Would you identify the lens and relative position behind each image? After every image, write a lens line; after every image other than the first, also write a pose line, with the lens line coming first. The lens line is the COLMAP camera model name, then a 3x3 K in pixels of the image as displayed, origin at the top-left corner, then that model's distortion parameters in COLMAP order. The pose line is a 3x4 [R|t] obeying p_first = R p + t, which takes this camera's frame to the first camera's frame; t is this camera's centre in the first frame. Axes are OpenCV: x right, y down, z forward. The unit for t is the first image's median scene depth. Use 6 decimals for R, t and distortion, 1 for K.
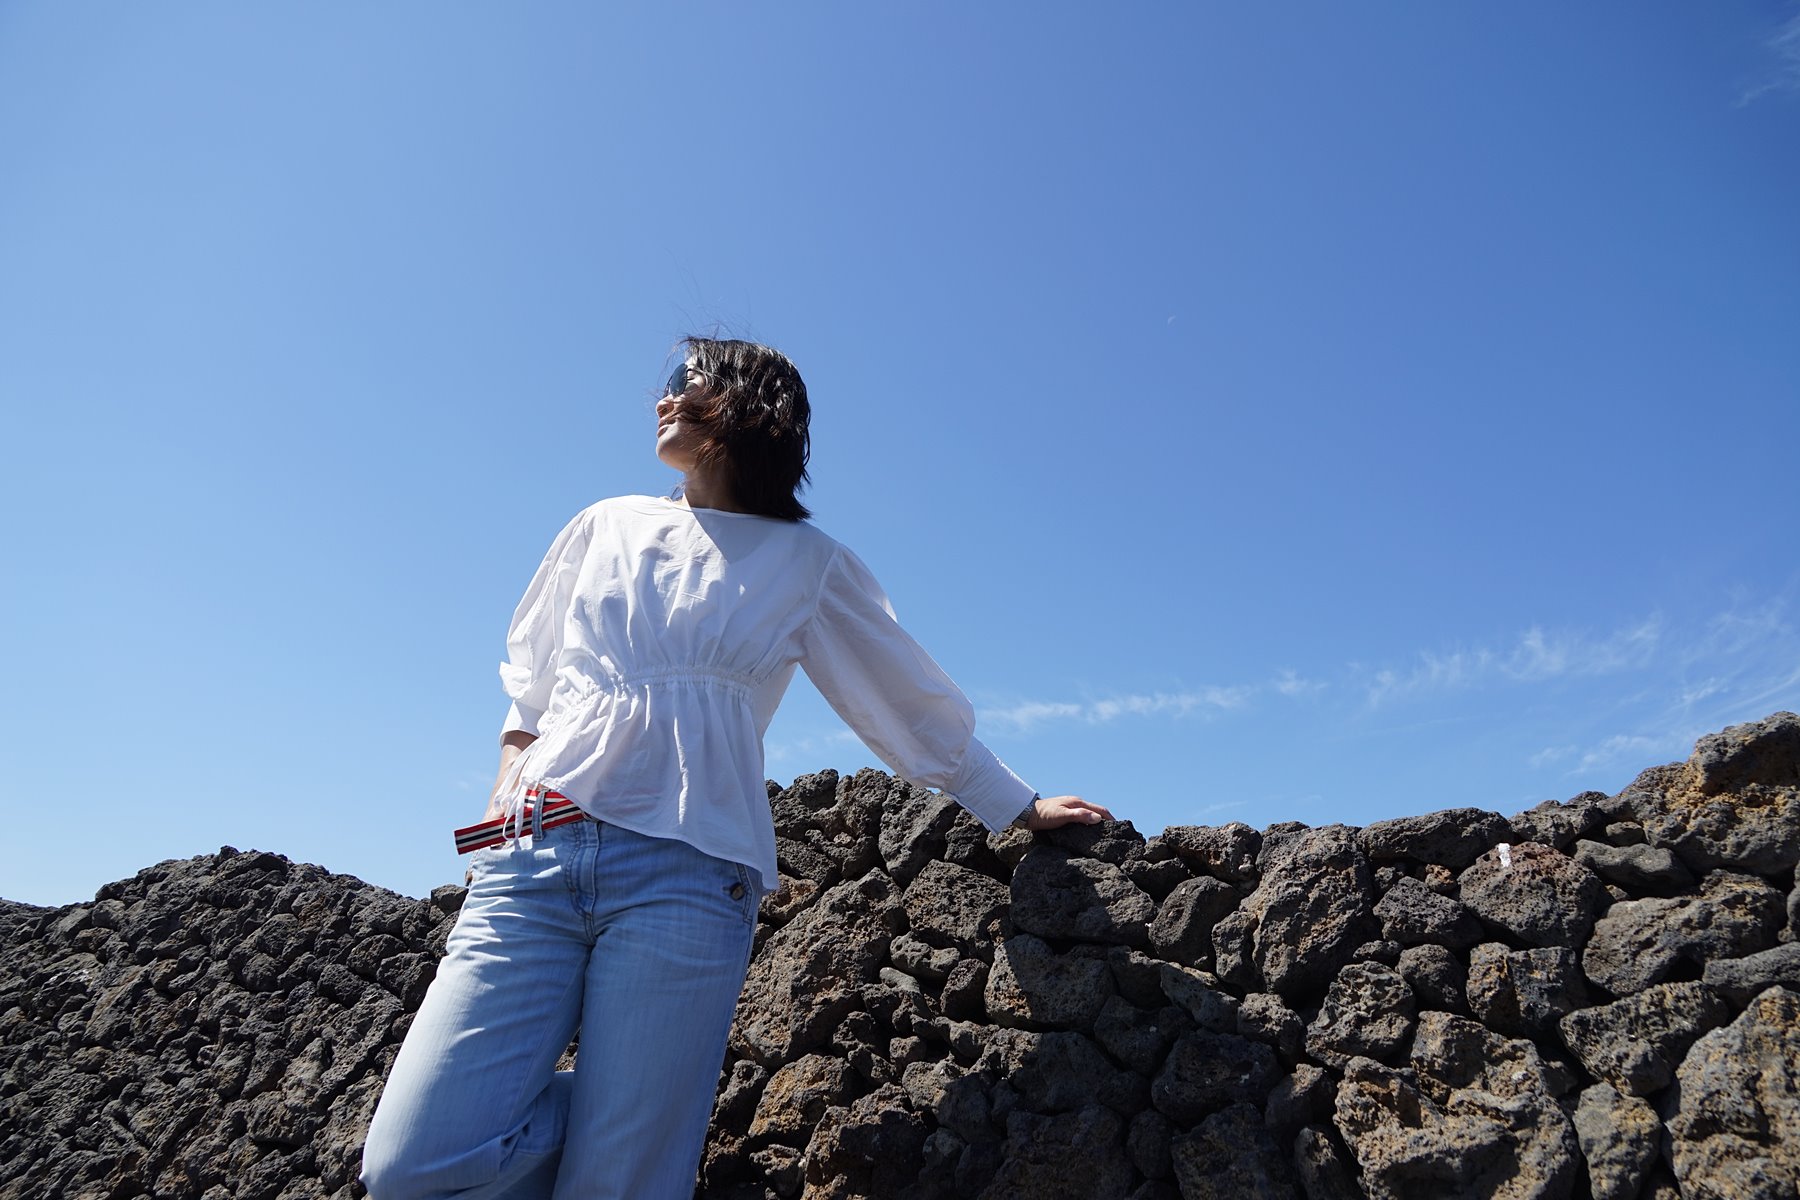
lens RADIAL K [[1182.4, 0, 897.0], [0, 1182.4, 603.7], [0, 0, 1]] dist [-0.042378, 0.021649]
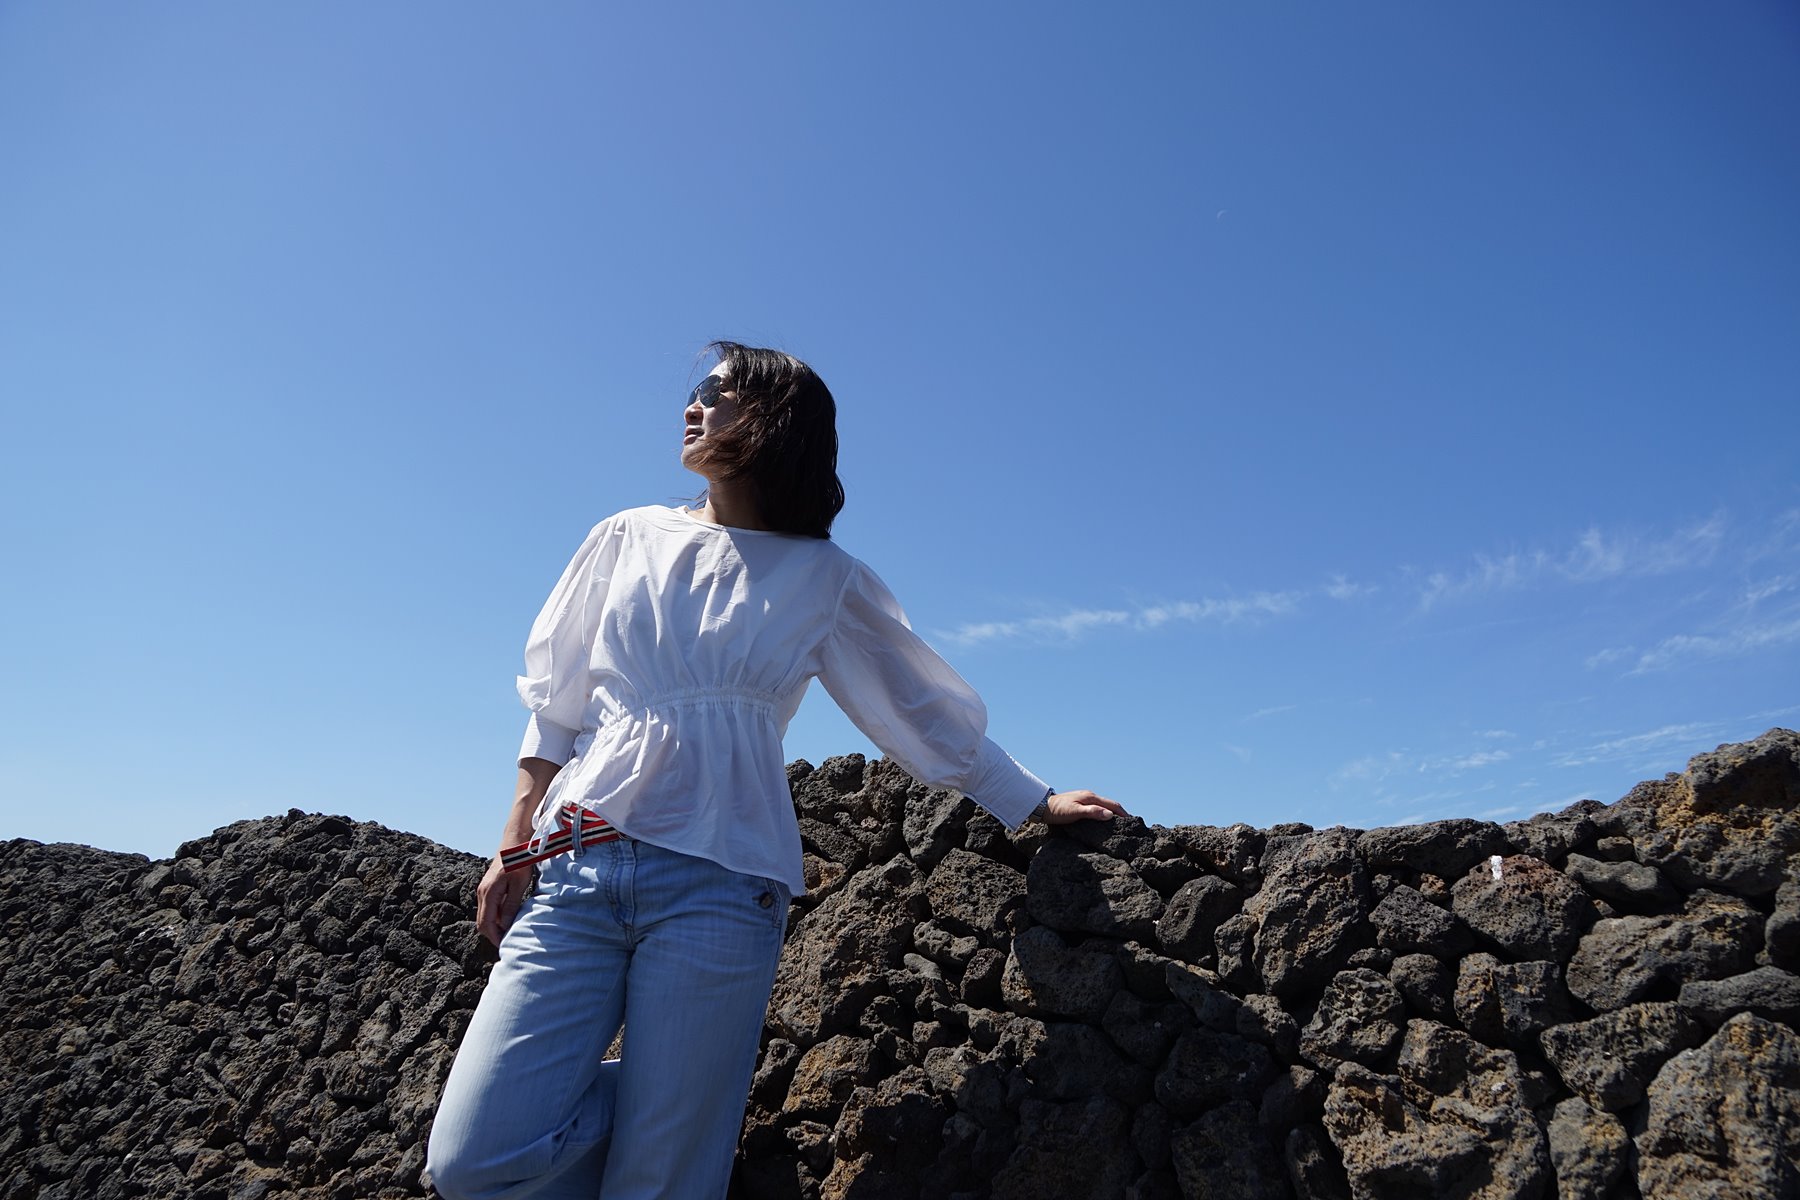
lens RADIAL K [[1183.5, 0, 897.1], [0, 1183.5, 604.8], [0, 0, 1]] dist [-0.039539, 0.019683]
pose [[0.998979, -0.016875, -0.041896, 0.031749], [0.020108, 0.996751, 0.077994, -0.092621], [0.040444, -0.078757, 0.996073, -0.030072]]
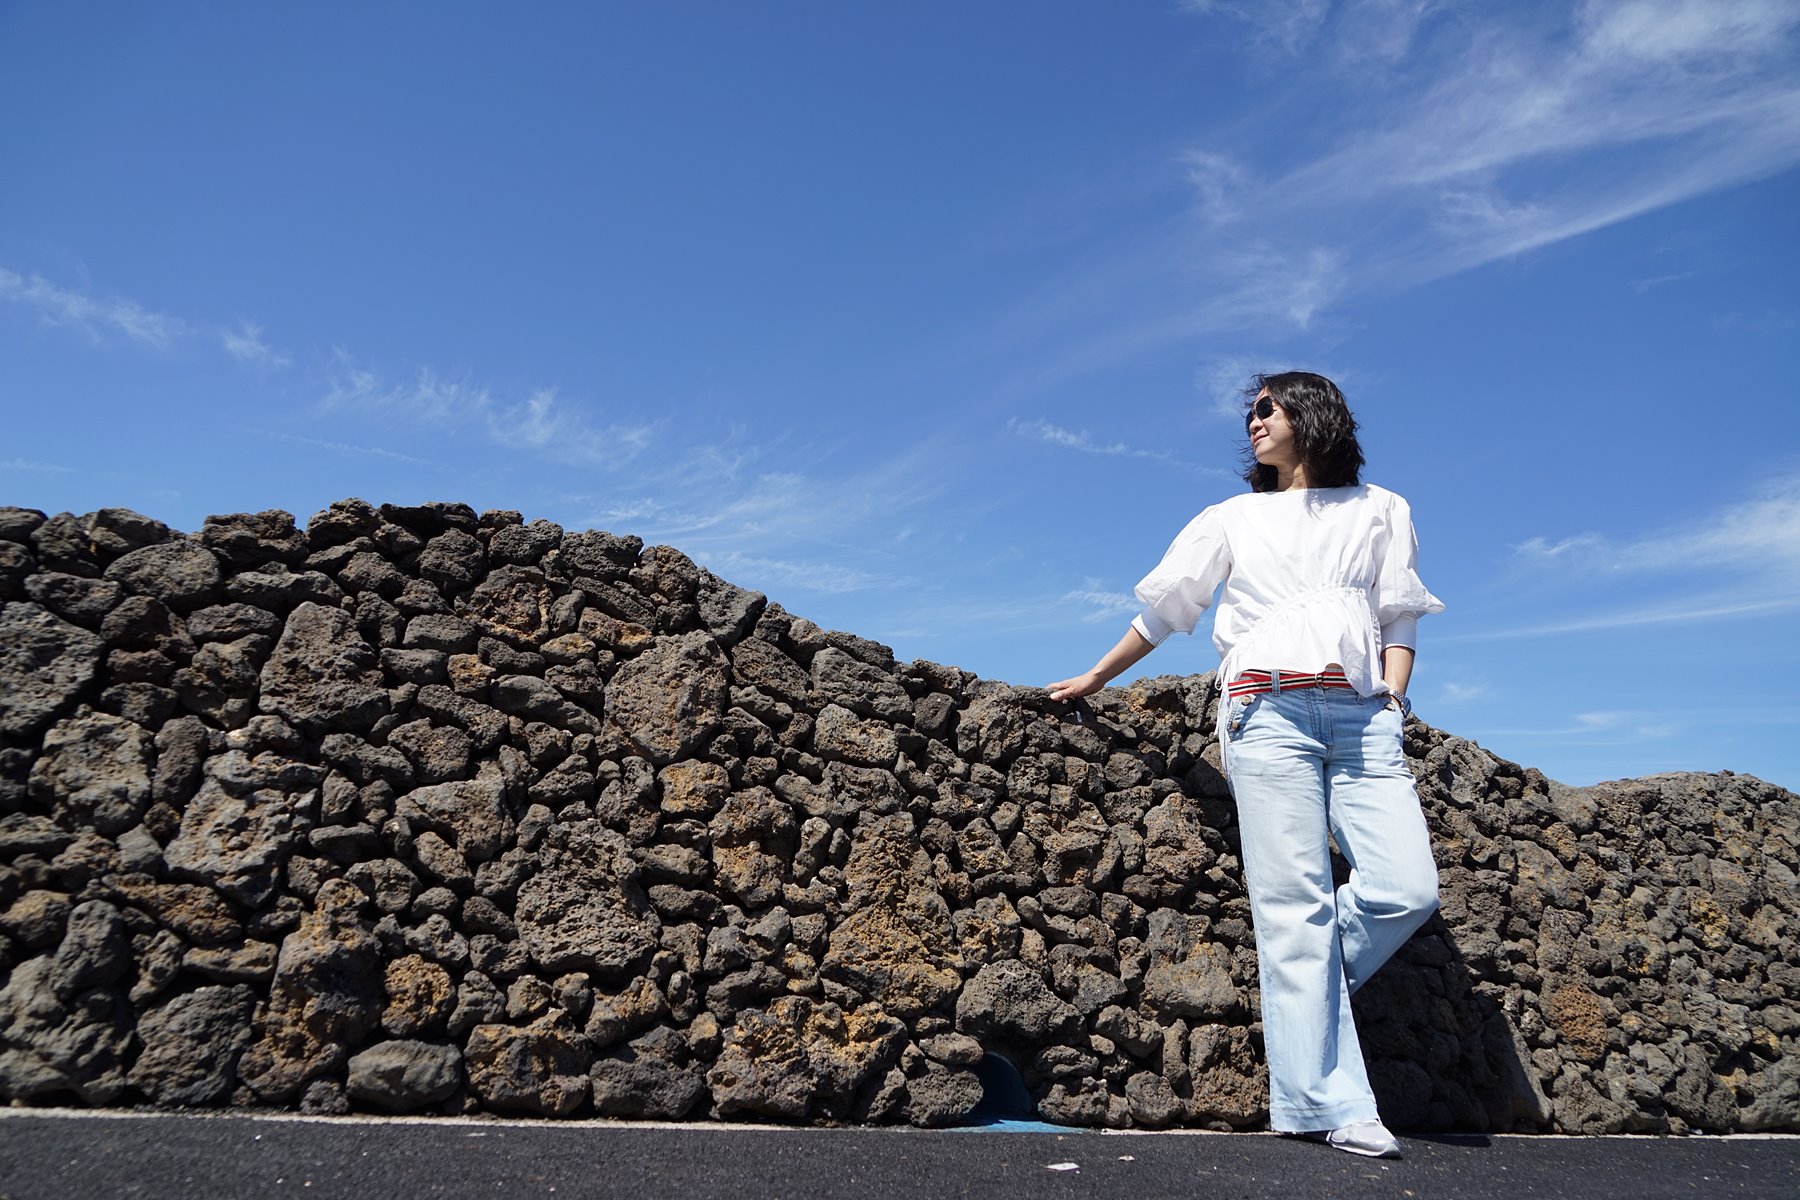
lens RADIAL K [[1122.0, 0, 862.2], [0, 1122.0, 658.1], [0, 0, 1]] dist [-0.040227, 0.017990]
pose [[0.549703, 0.192569, 0.812861, -1.112279], [-0.381694, 0.923451, 0.039355, 0.160388], [-0.743058, -0.331898, 0.581127, 0.152181]]
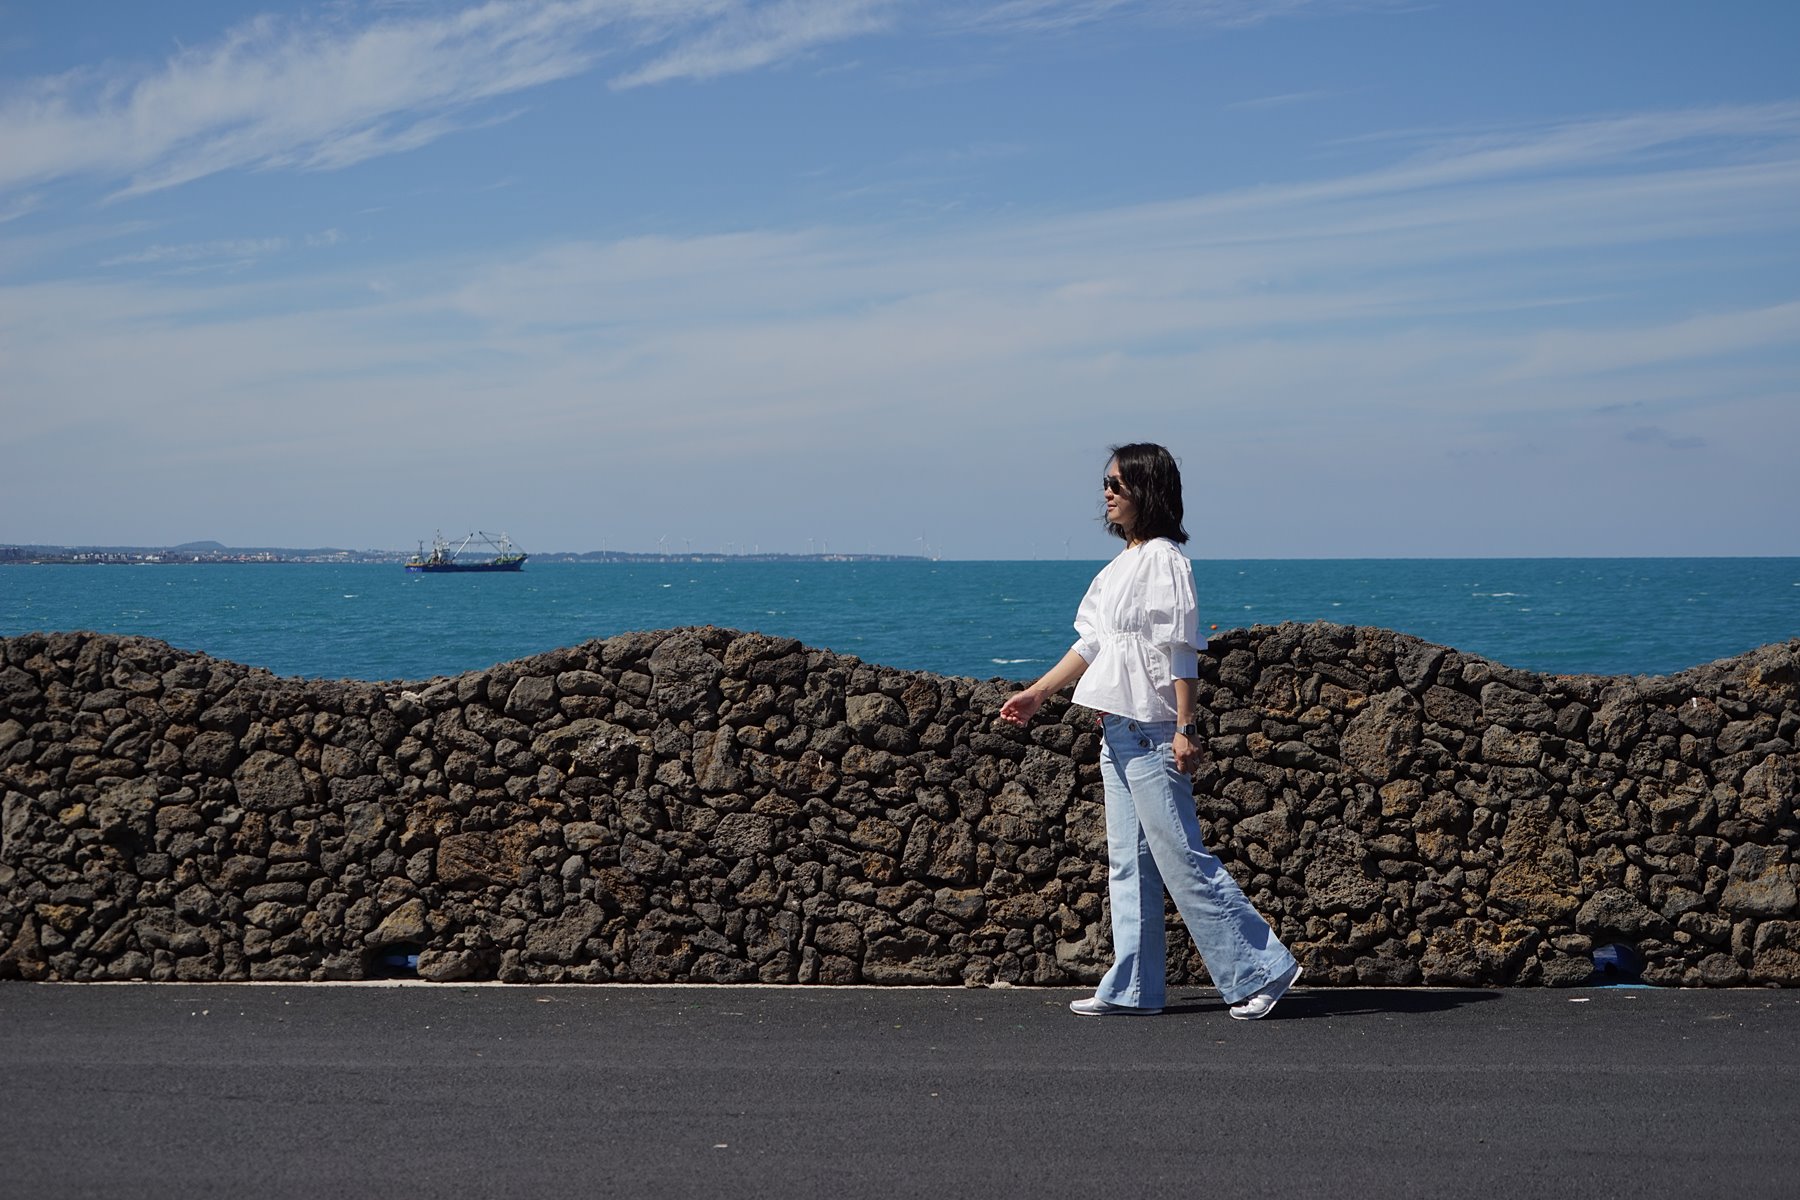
lens RADIAL K [[3391.9, 0, 869.5], [0, 3391.9, 598.4], [0, 0, 1]] dist [-0.002844, 0.062547]
pose [[0.870979, -0.052304, 0.488527, -4.276447], [-0.147419, 0.920683, 0.361401, -2.206263], [-0.468681, -0.386791, 0.794185, -3.659394]]
